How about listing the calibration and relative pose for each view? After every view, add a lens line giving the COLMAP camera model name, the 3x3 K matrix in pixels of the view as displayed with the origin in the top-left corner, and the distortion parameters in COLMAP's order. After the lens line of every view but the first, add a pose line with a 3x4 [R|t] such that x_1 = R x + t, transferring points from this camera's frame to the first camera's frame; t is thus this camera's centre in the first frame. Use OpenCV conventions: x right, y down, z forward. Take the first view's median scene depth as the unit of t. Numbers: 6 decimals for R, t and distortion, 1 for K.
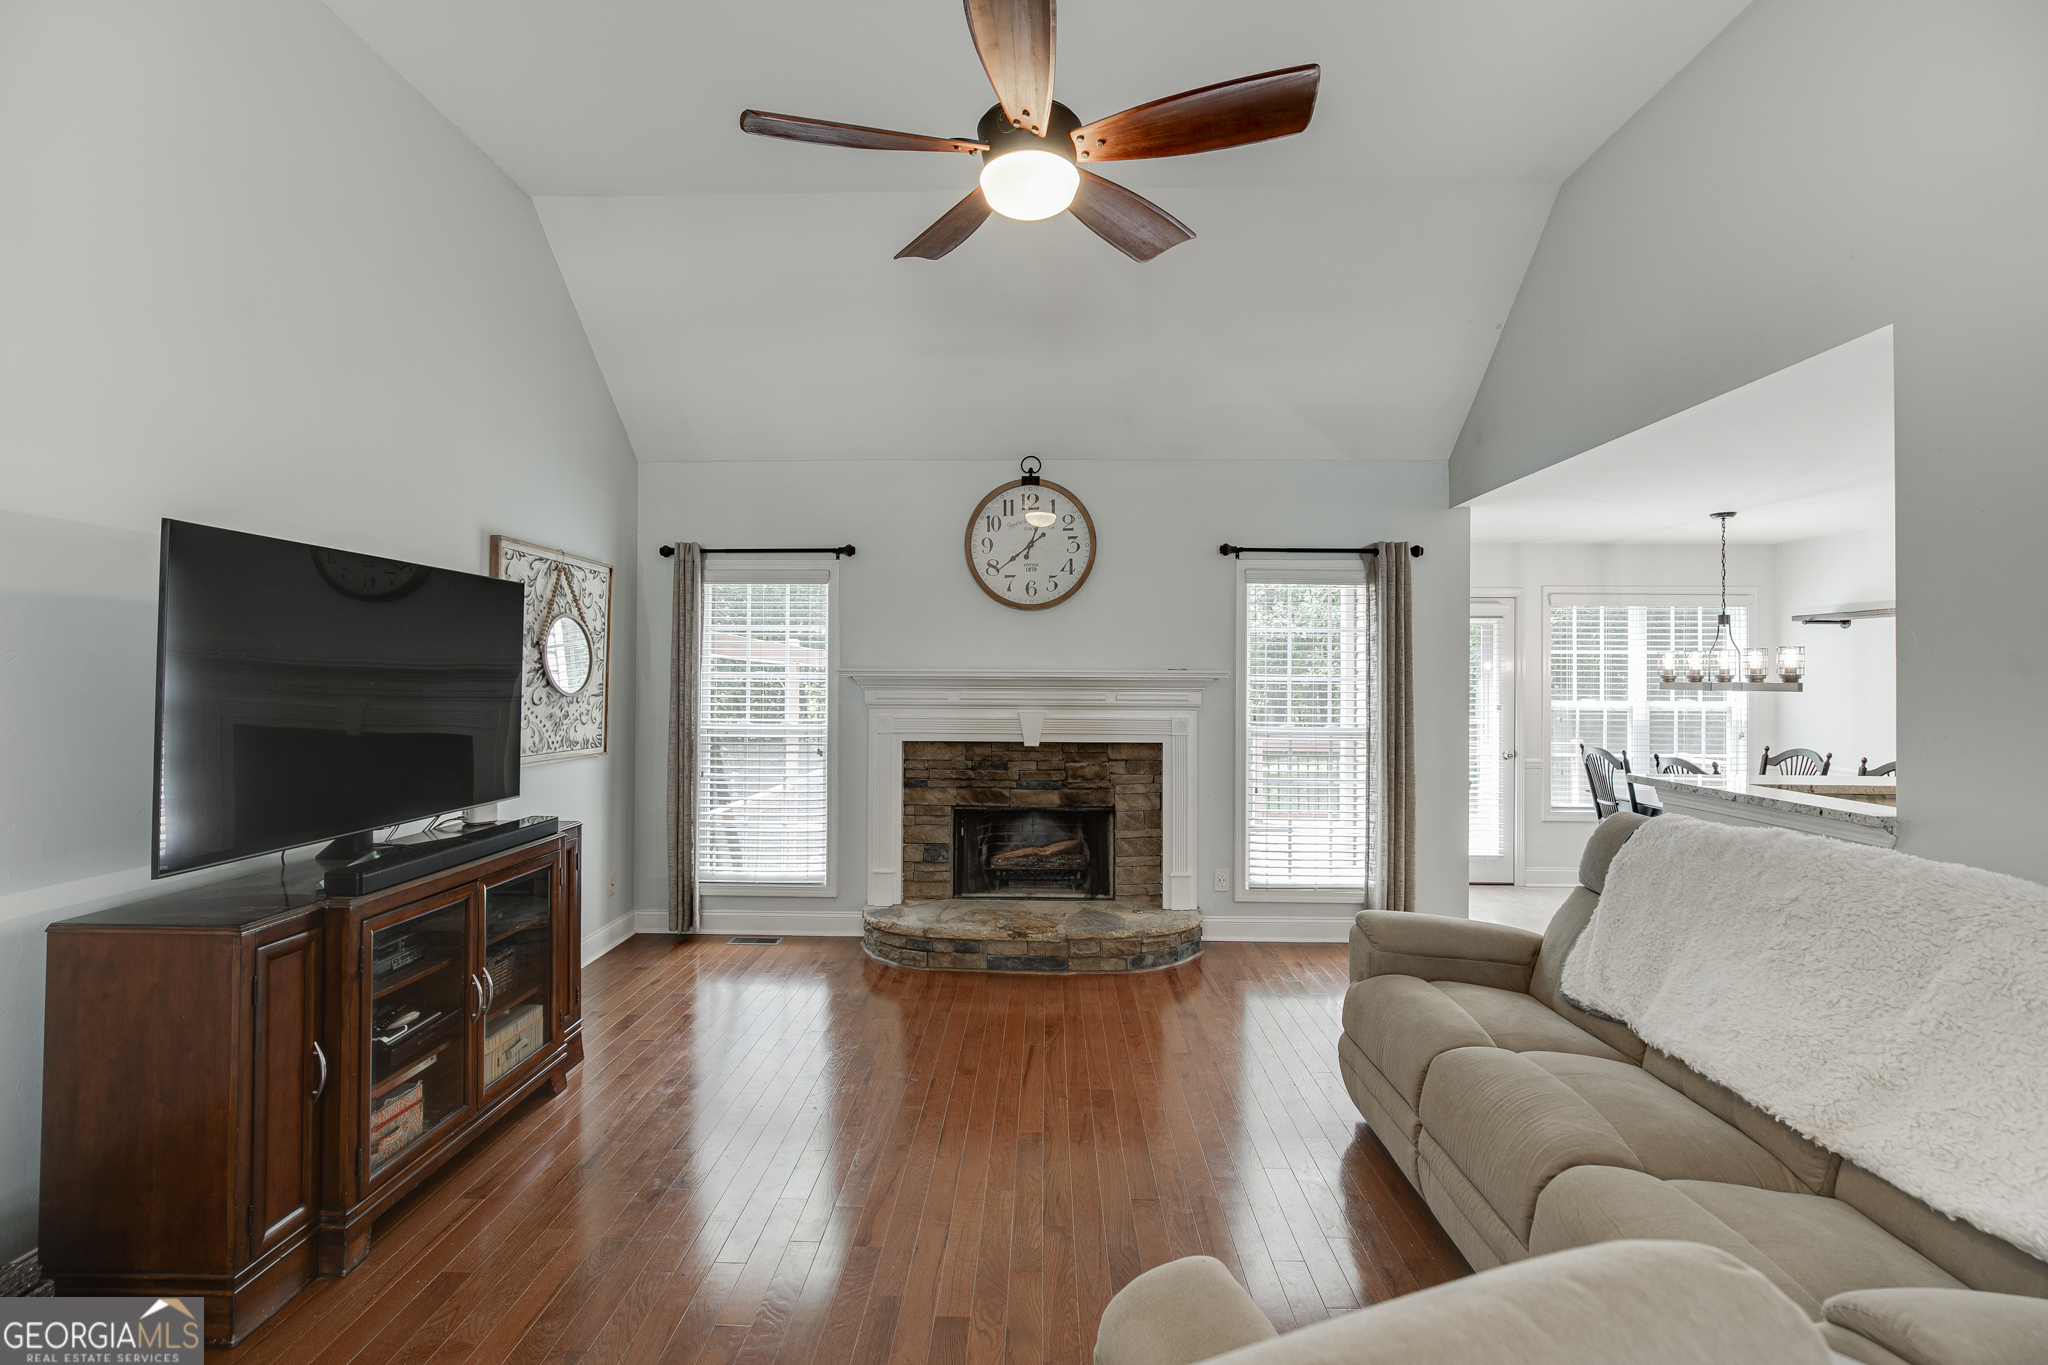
lens RADIAL K [[922.8, 0, 1021.1], [0, 922.8, 667.8], [0, 0, 1]] dist [-0.012264, 0.003027]
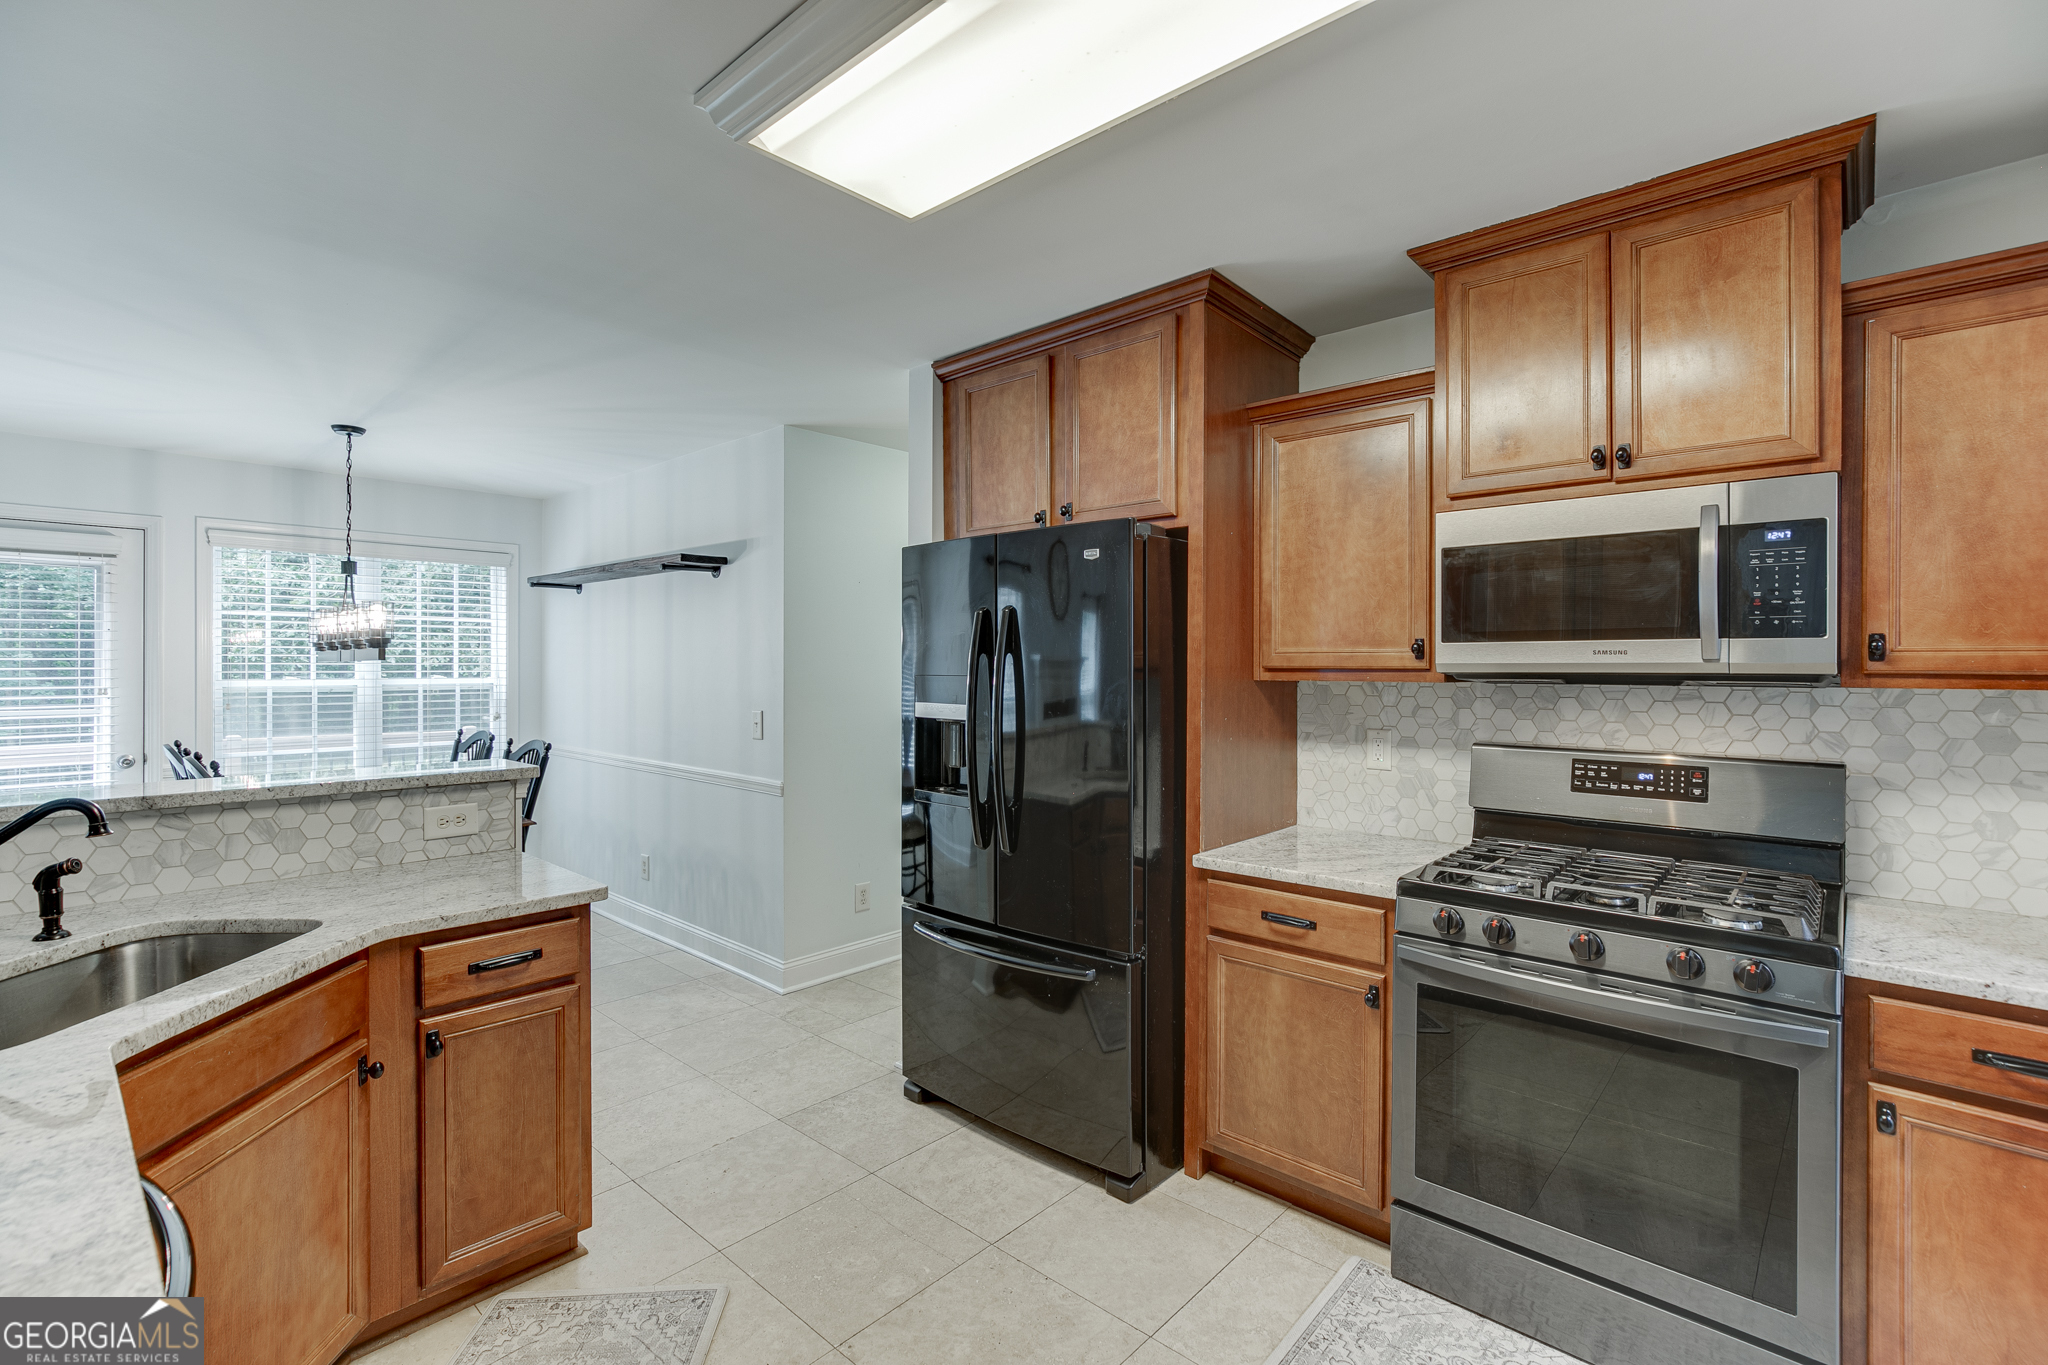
lens RADIAL K [[922.8, 0, 1019.5], [0, 922.8, 667.2], [0, 0, 1]] dist [-0.012264, 0.003027]
pose [[0.655800, -0.008420, 0.754888, 0.567770], [-0.003452, 0.999894, 0.014151, 0.017574], [-0.754927, -0.011886, 0.655701, 0.080430]]
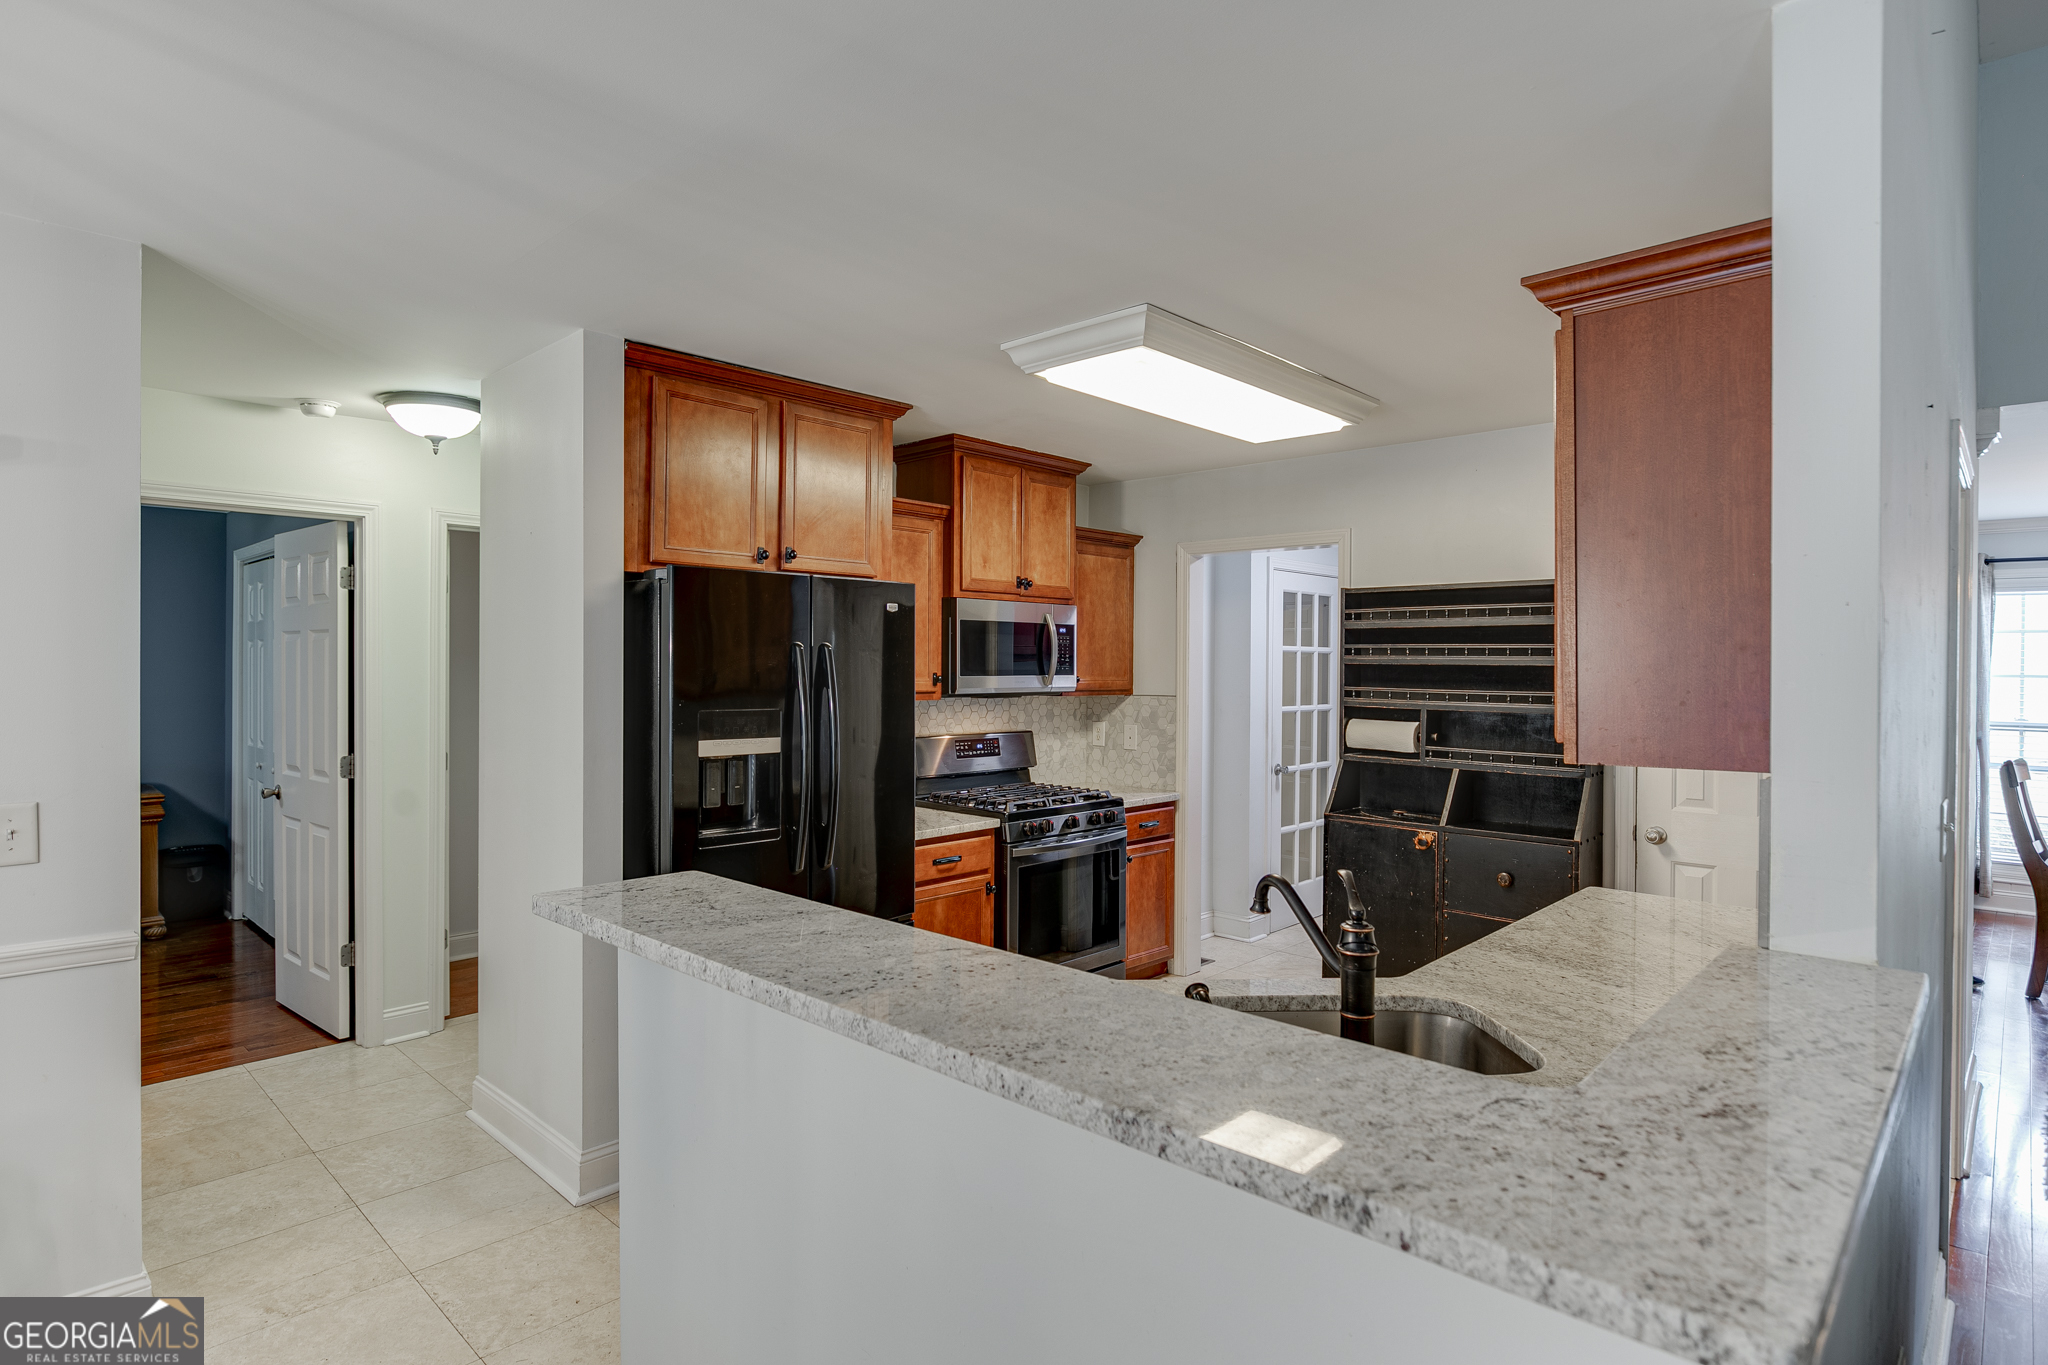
lens RADIAL K [[1076.7, 0, 1039.4], [0, 1076.7, 677.4], [0, 0, 1]] dist [0.001759, -0.005911]
pose [[-0.745199, -0.018689, 0.666580, 0.416622], [-0.017388, 0.999812, 0.008594, 0.003993], [-0.666615, -0.005186, -0.745384, 0.812677]]
